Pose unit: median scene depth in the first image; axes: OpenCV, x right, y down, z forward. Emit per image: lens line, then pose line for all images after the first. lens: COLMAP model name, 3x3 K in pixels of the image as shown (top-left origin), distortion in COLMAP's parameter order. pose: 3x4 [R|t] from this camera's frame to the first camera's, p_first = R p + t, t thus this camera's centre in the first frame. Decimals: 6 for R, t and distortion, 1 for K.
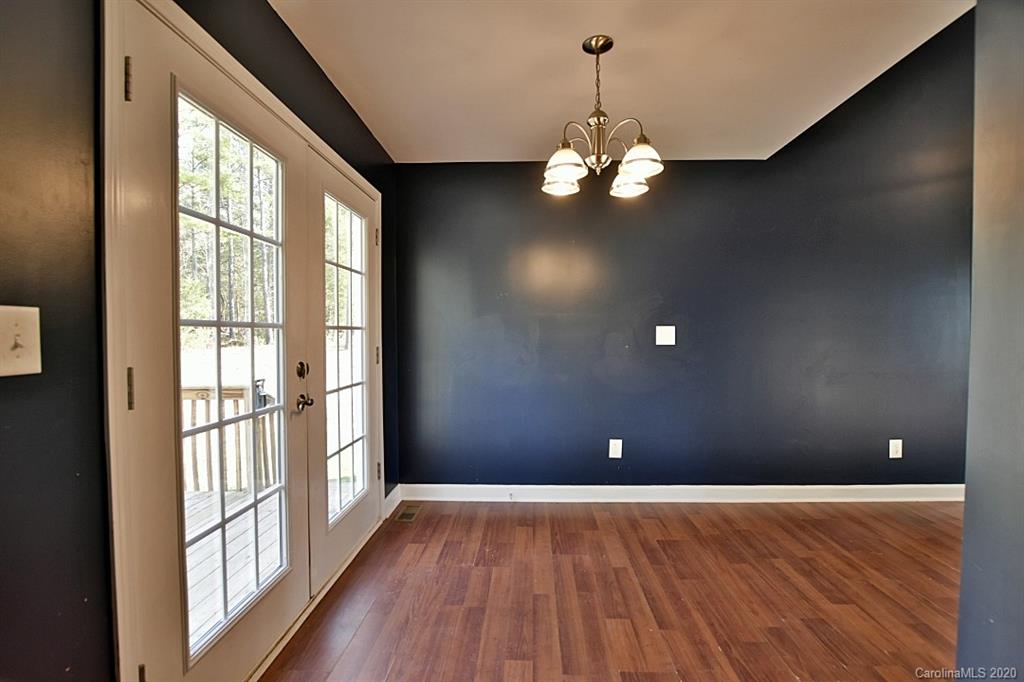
lens RADIAL K [[465.2, 0, 513.4], [0, 465.2, 347.3], [0, 0, 1]] dist [-0.037929, 0.007726]
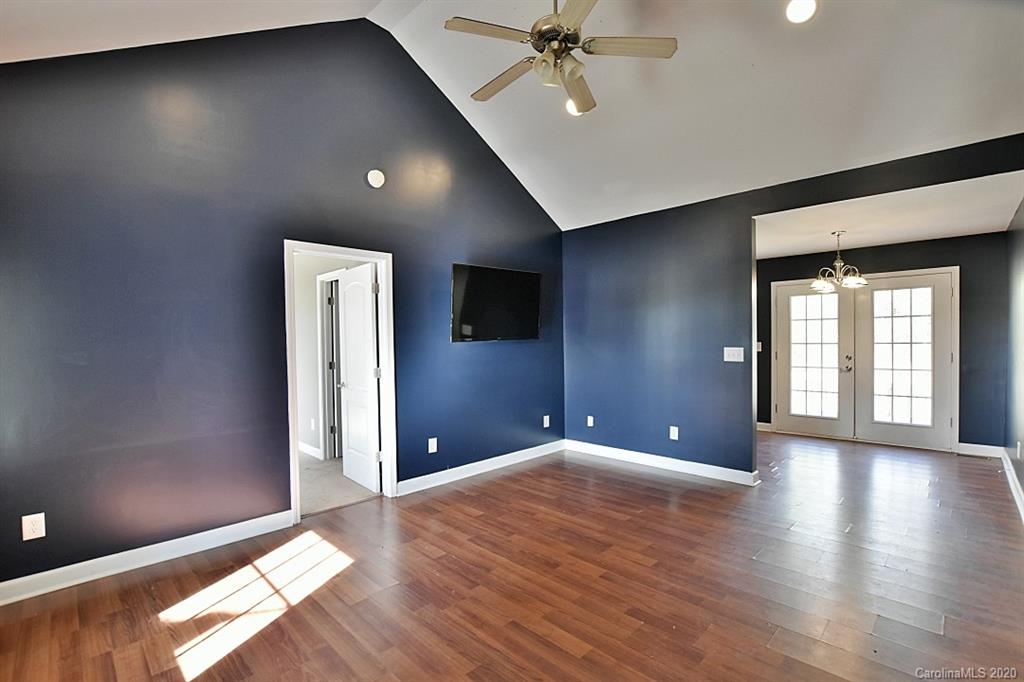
lens RADIAL K [[465.2, 0, 513.4], [0, 465.2, 347.3], [0, 0, 1]] dist [-0.037929, 0.007726]
pose [[-0.677148, 0.028915, -0.735279, 2.265989], [-0.001995, 0.999152, 0.041129, -0.097501], [0.735844, 0.029317, -0.676516, 0.984270]]
